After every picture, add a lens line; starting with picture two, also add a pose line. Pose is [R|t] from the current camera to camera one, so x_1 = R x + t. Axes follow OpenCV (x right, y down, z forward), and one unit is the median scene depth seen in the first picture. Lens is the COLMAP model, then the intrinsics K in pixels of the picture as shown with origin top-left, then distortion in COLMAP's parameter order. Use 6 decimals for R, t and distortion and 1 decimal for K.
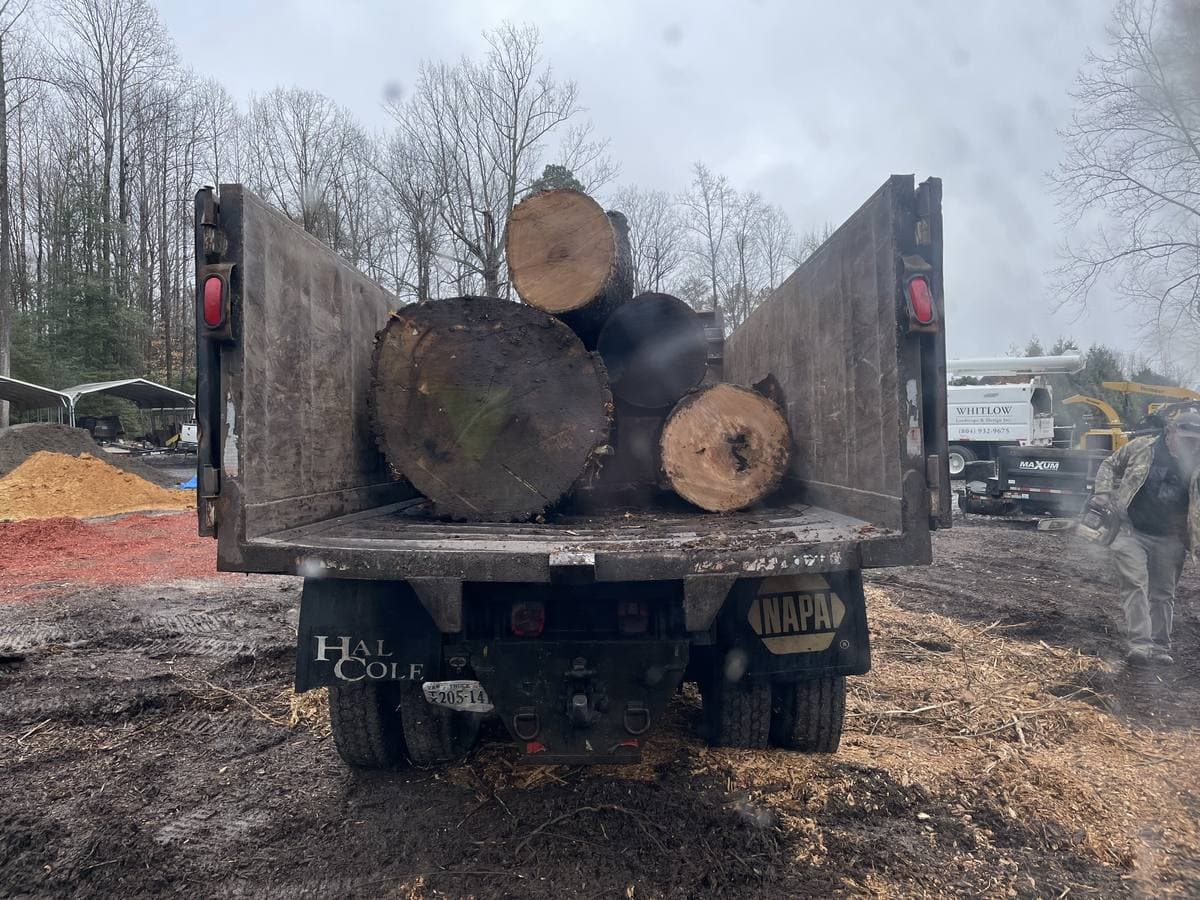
lens RADIAL K [[968.4, 0, 599.8], [0, 968.4, 451.6], [0, 0, 1]] dist [-0.006270, -0.014087]
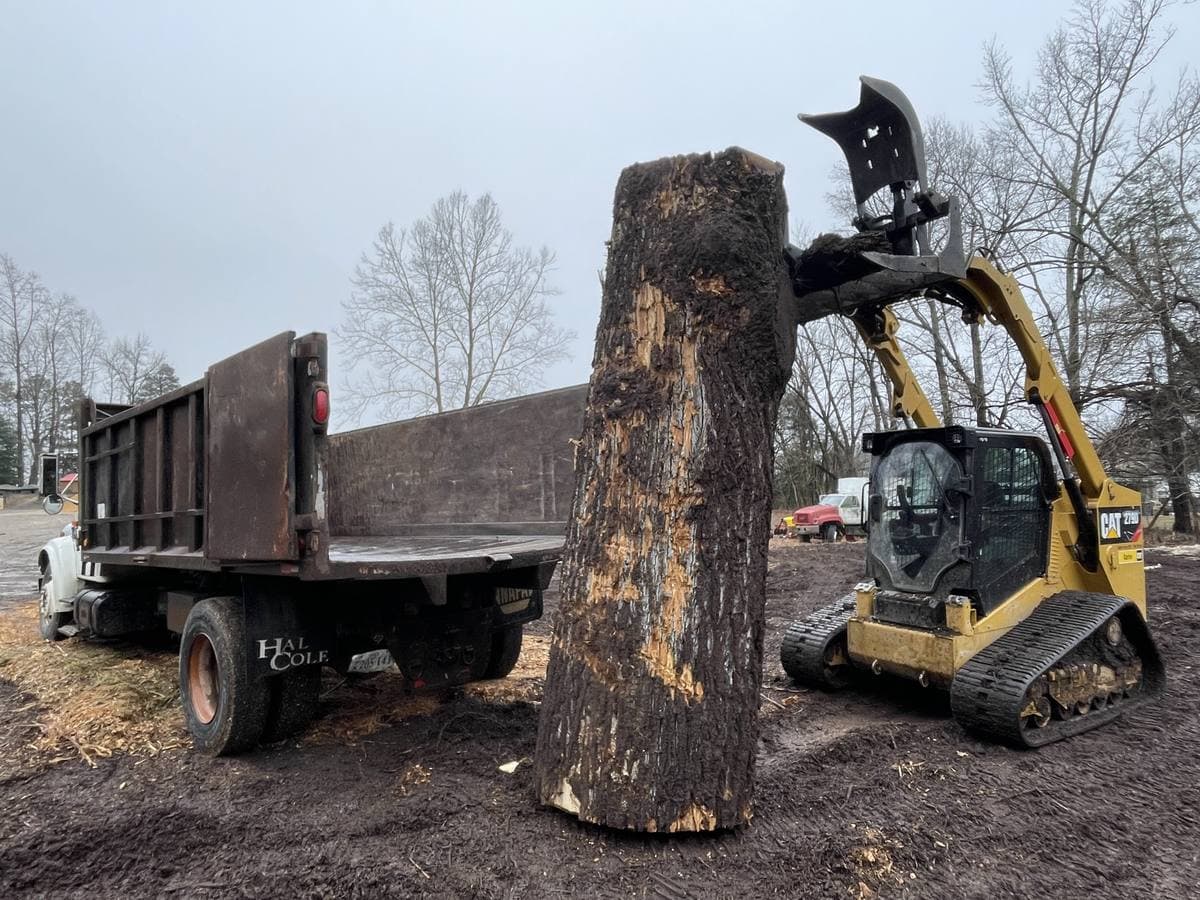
lens RADIAL K [[894.2, 0, 599.6], [0, 894.2, 451.5], [0, 0, 1]] dist [0.009734, 0.001684]
pose [[0.566488, 0.053102, 0.822357, -1.087871], [0.032614, 0.995695, -0.086761, 0.047786], [-0.823424, 0.075969, 0.562317, -0.144656]]
